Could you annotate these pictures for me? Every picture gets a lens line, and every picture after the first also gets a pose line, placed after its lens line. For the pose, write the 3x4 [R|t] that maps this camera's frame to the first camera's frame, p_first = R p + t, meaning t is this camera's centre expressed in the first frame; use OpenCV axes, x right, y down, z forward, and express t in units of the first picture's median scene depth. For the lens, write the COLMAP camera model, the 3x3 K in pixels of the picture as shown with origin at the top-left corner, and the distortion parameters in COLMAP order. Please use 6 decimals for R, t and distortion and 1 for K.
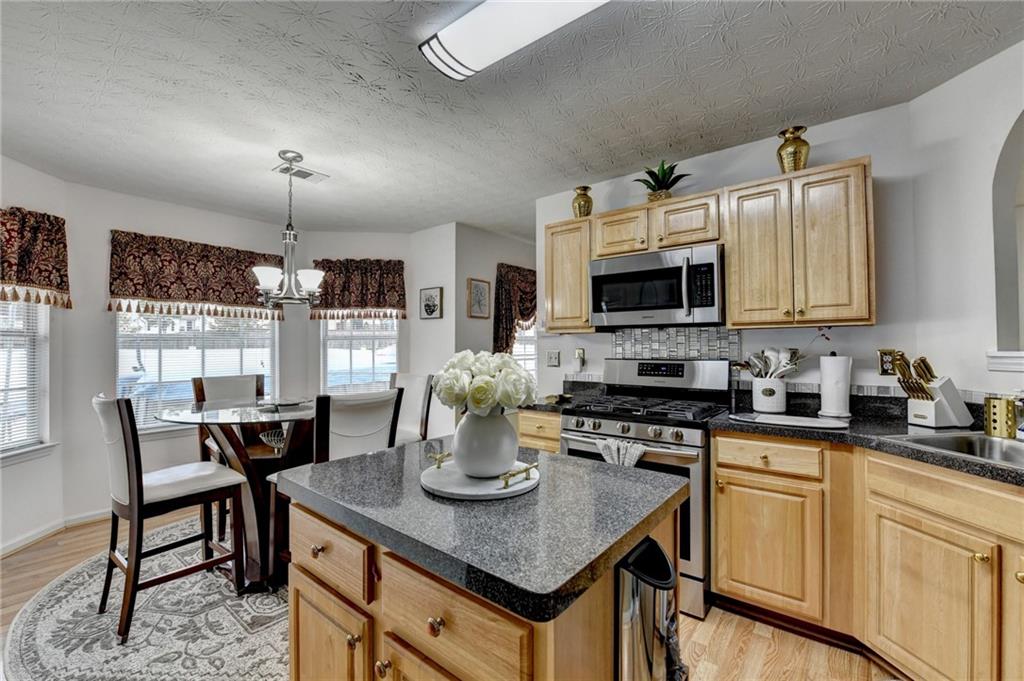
lens RADIAL K [[424.0, 0, 508.8], [0, 424.0, 339.4], [0, 0, 1]] dist [-0.020689, -0.000452]
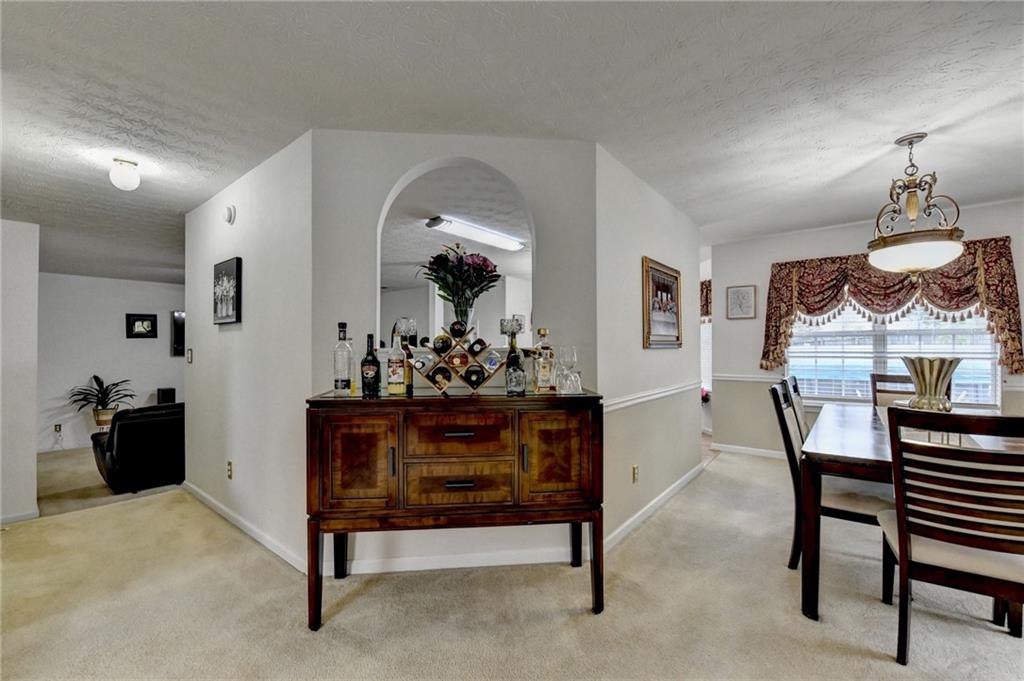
lens RADIAL K [[419.2, 0, 506.7], [0, 419.2, 350.3], [0, 0, 1]] dist [-0.015732, -0.000676]
pose [[-0.003797, 0.004975, -0.999980, 1.742464], [0.024276, 0.999693, 0.004882, 0.022321], [0.999698, -0.024257, -0.003916, 0.589286]]
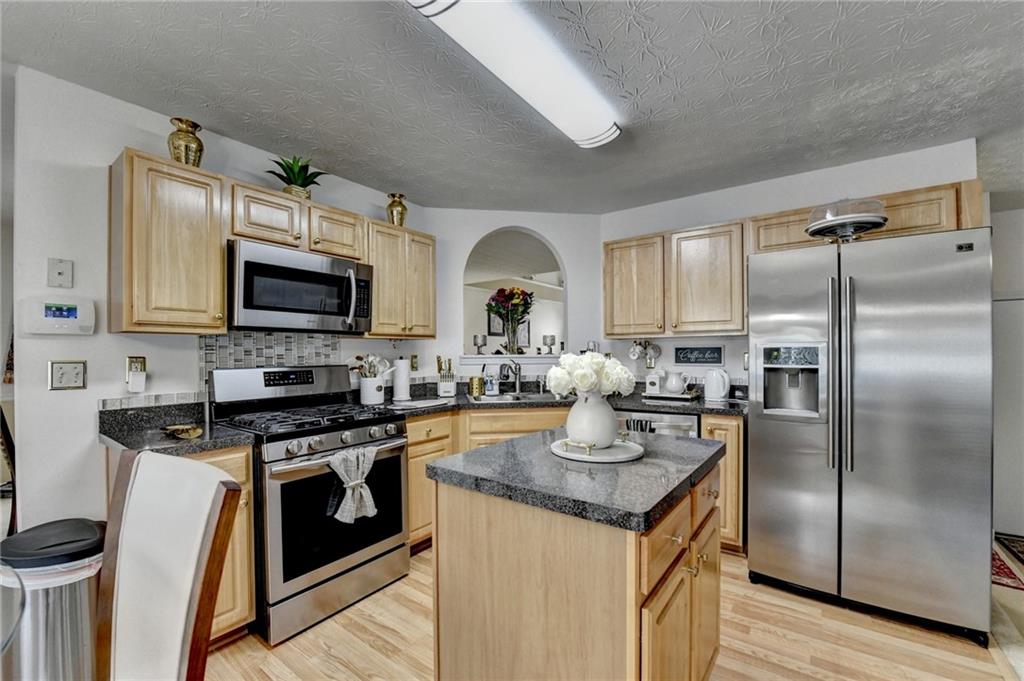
lens RADIAL K [[419.2, 0, 506.7], [0, 419.2, 350.3], [0, 0, 1]] dist [-0.015732, -0.000676]
pose [[-0.032641, 0.008840, 0.999428, -0.574496], [-0.011836, 0.999887, -0.009231, 0.013746], [-0.999397, -0.012130, -0.032532, 0.556394]]
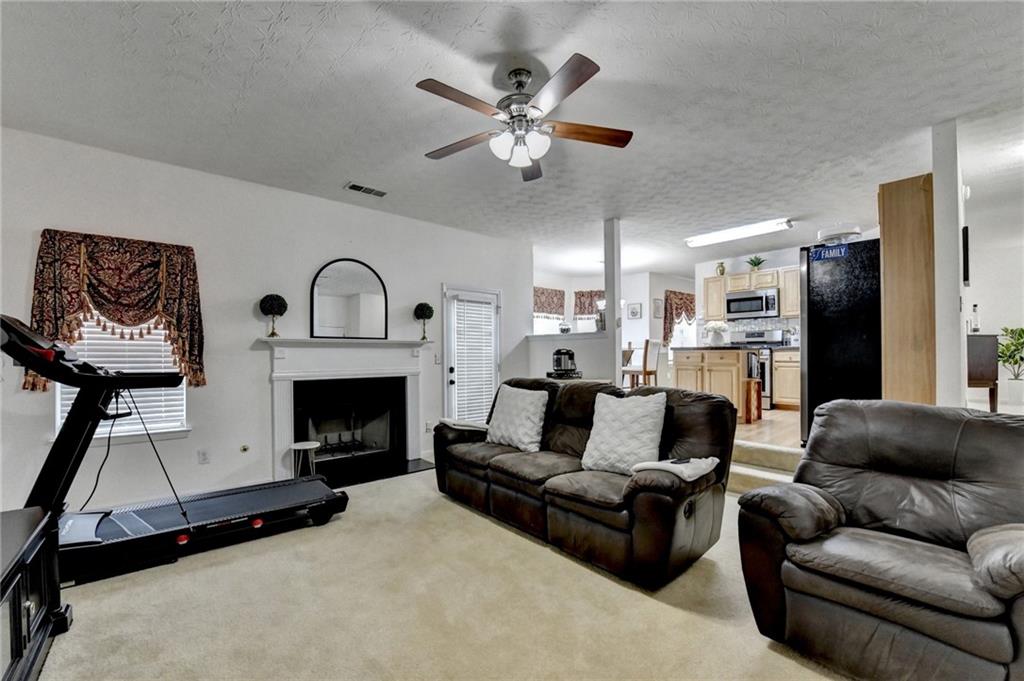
lens RADIAL K [[426.1, 0, 509.0], [0, 426.1, 355.0], [0, 0, 1]] dist [-0.018341, -0.000516]
pose [[0.984387, -0.006288, -0.175908, -0.675221], [0.010130, 0.999729, 0.020954, 0.126208], [0.175728, -0.022409, 0.984184, -1.837234]]
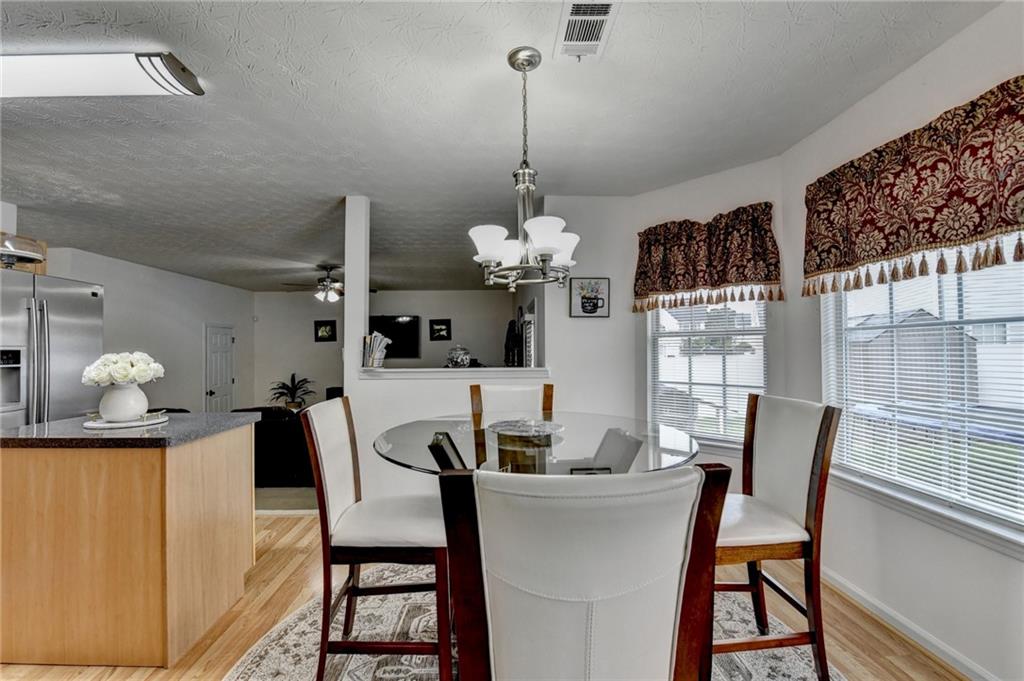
lens RADIAL K [[423.4, 0, 501.2], [0, 423.4, 341.6], [0, 0, 1]] dist [-0.024524, -0.000215]
pose [[-0.763731, -0.004828, -0.645517, -0.062899], [0.021711, 0.999214, -0.033161, 0.030700], [0.645170, -0.039341, -0.763026, 1.445659]]
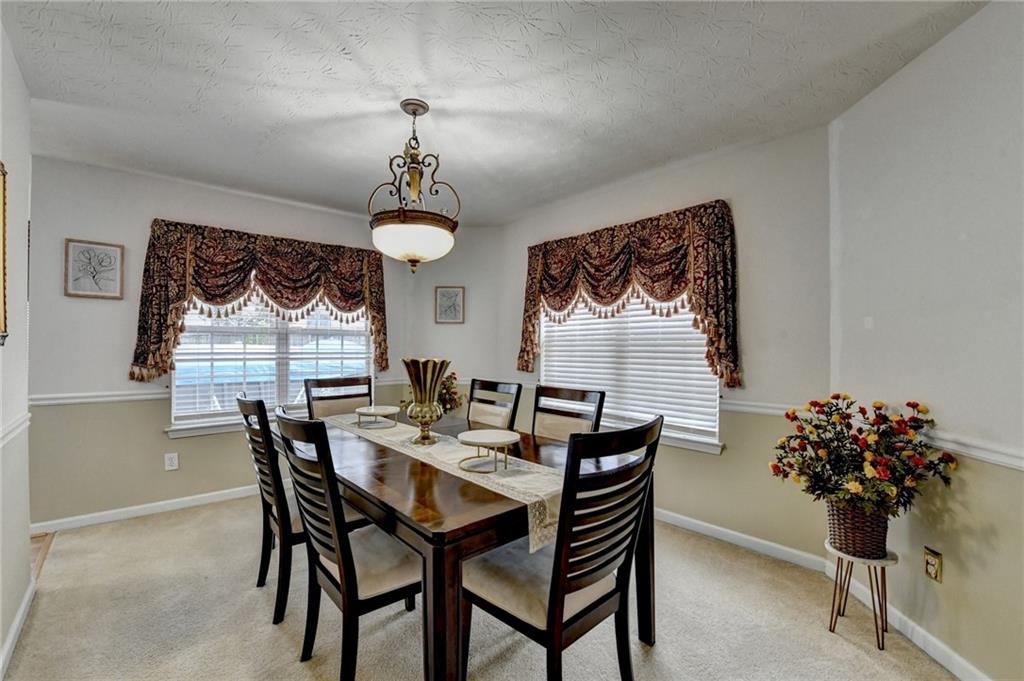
lens RADIAL K [[434.5, 0, 511.2], [0, 434.5, 343.5], [0, 0, 1]] dist [-0.020413, -0.000322]
pose [[0.986028, 0.004249, -0.166524, 1.152138], [-0.002521, 0.999941, 0.010584, 0.023085], [0.166560, -0.010016, 0.985981, 0.703651]]
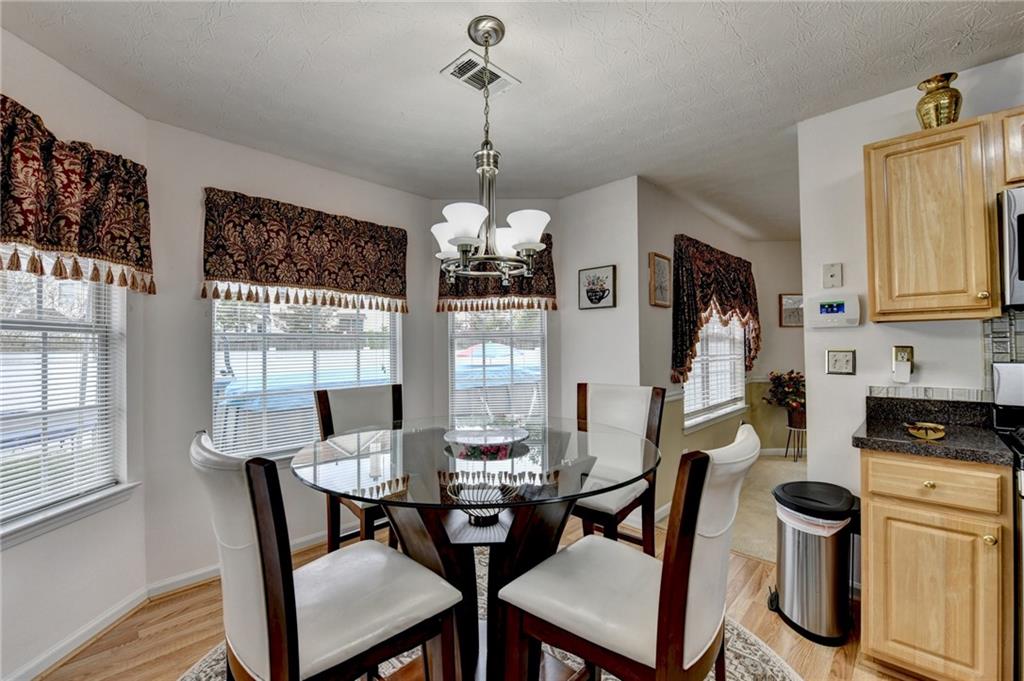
lens RADIAL K [[413.4, 0, 506.3], [0, 413.4, 339.1], [0, 0, 1]] dist [-0.017997, -0.000676]
pose [[0.994162, -0.007044, -0.107665, -0.423671], [0.006722, 0.999972, -0.003355, 0.011601], [0.107685, 0.002612, 0.994182, 0.408924]]
